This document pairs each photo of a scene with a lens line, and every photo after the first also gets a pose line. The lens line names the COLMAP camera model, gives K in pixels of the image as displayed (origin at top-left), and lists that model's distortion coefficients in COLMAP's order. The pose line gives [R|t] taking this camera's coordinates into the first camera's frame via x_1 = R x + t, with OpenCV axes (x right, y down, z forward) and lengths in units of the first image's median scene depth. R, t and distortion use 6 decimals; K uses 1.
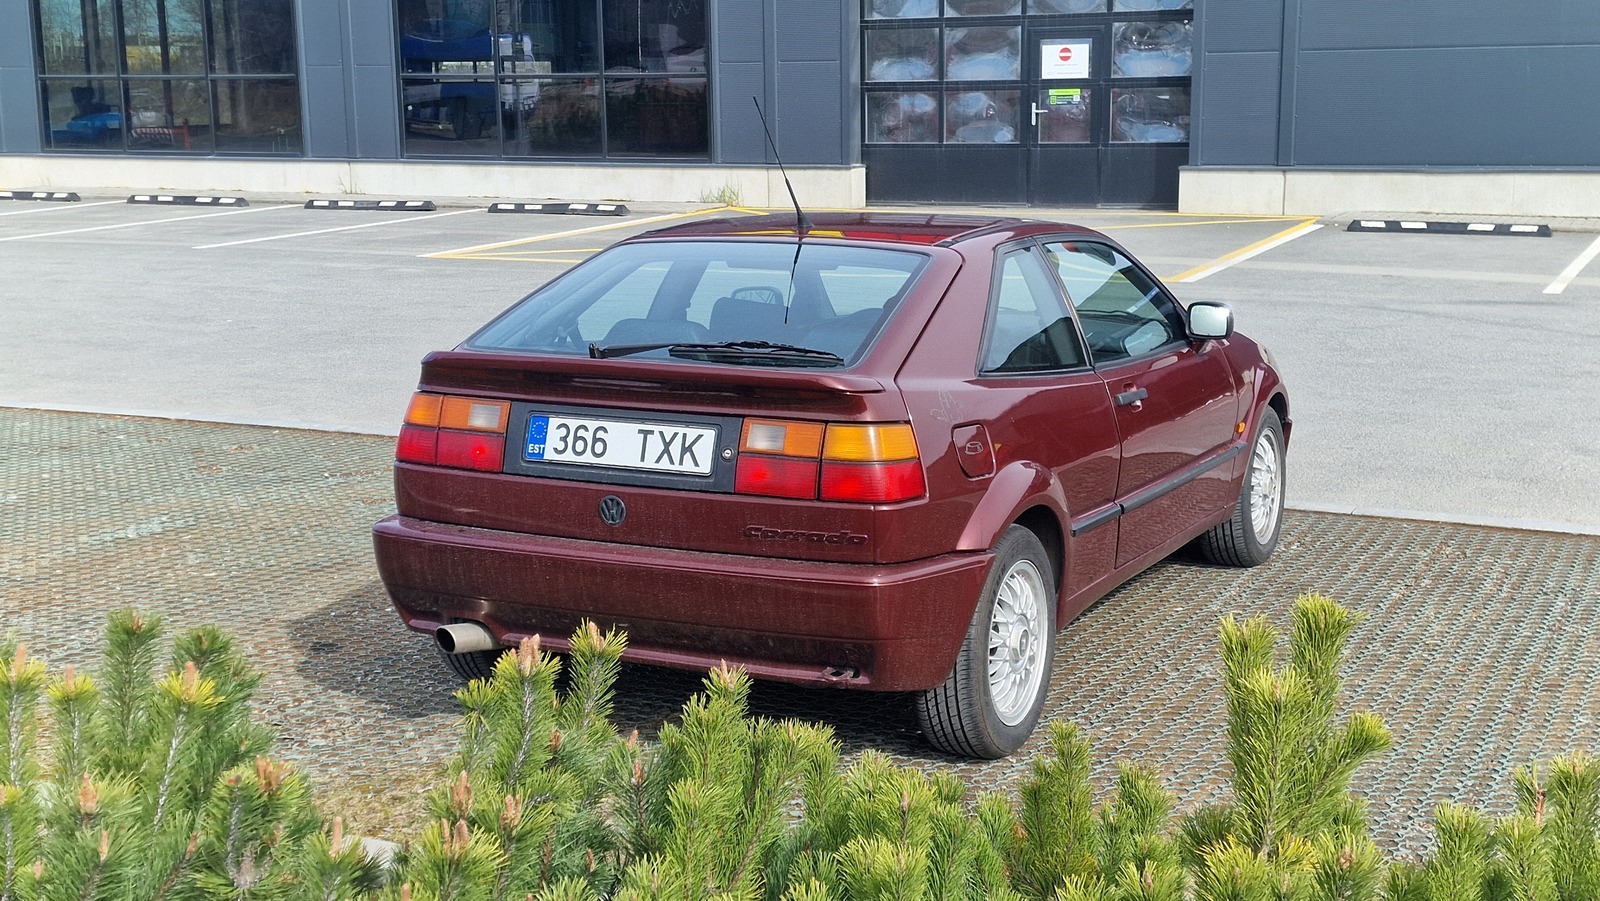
lens RADIAL K [[2031.0, 0, 800.0], [0, 2031.0, 450.5], [0, 0, 1]] dist [0.235536, -0.817599]
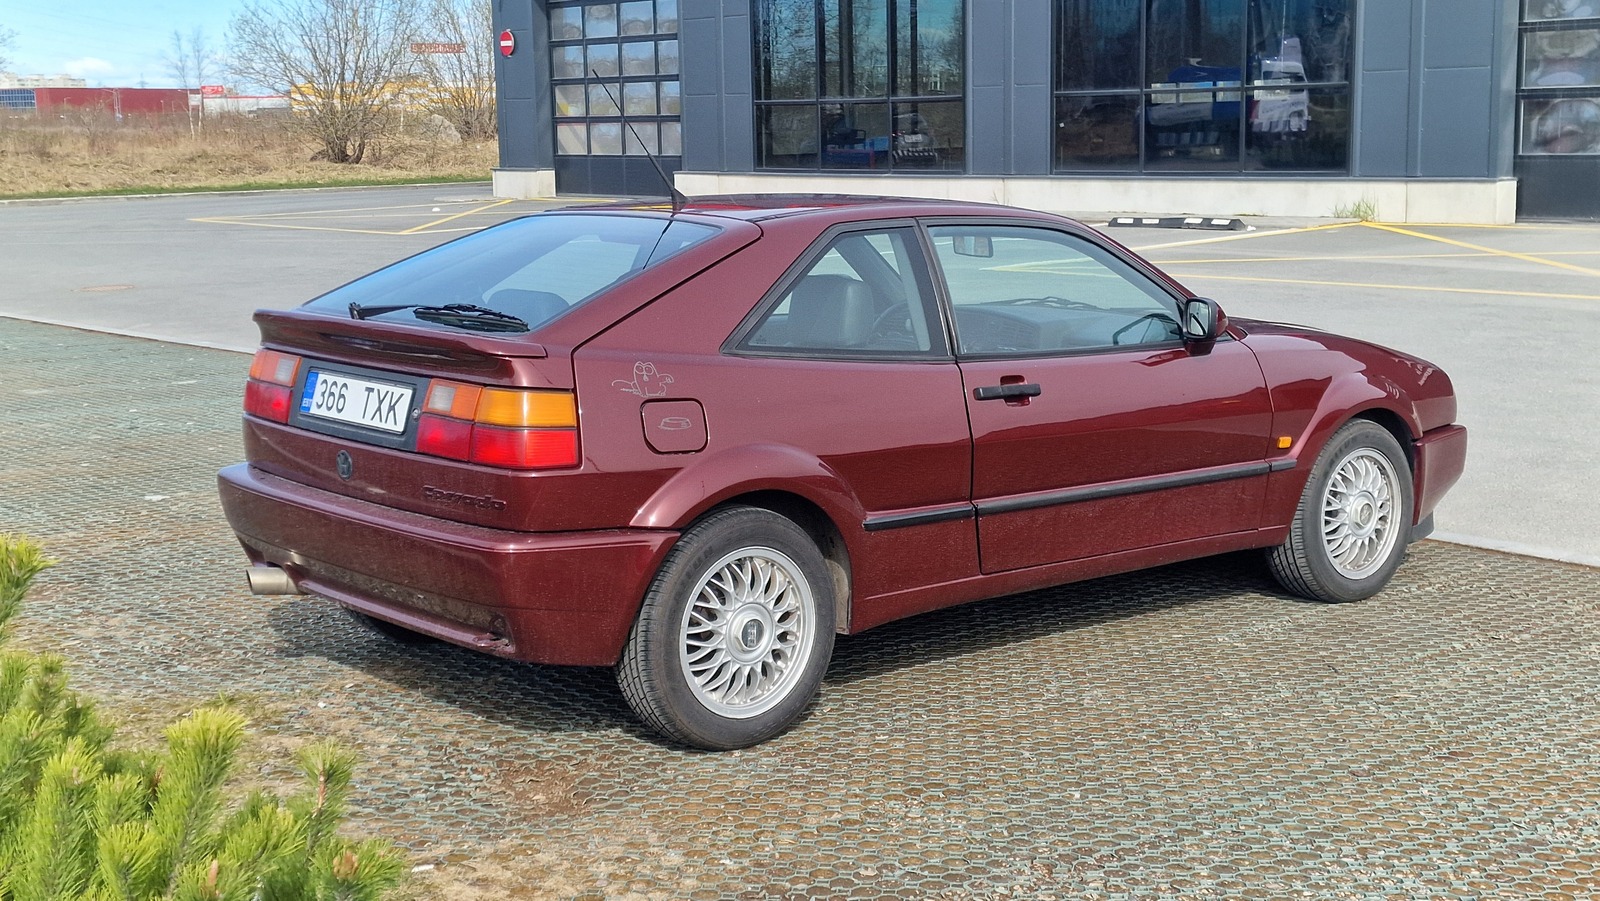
lens RADIAL K [[2031.0, 0, 800.0], [0, 2031.0, 450.5], [0, 0, 1]] dist [0.235536, -0.817599]
pose [[0.920023, 0.057427, -0.387634, 0.468684], [-0.062179, 0.998065, 0.000283, 0.006862], [0.386900, 0.023842, 0.921813, 0.120365]]
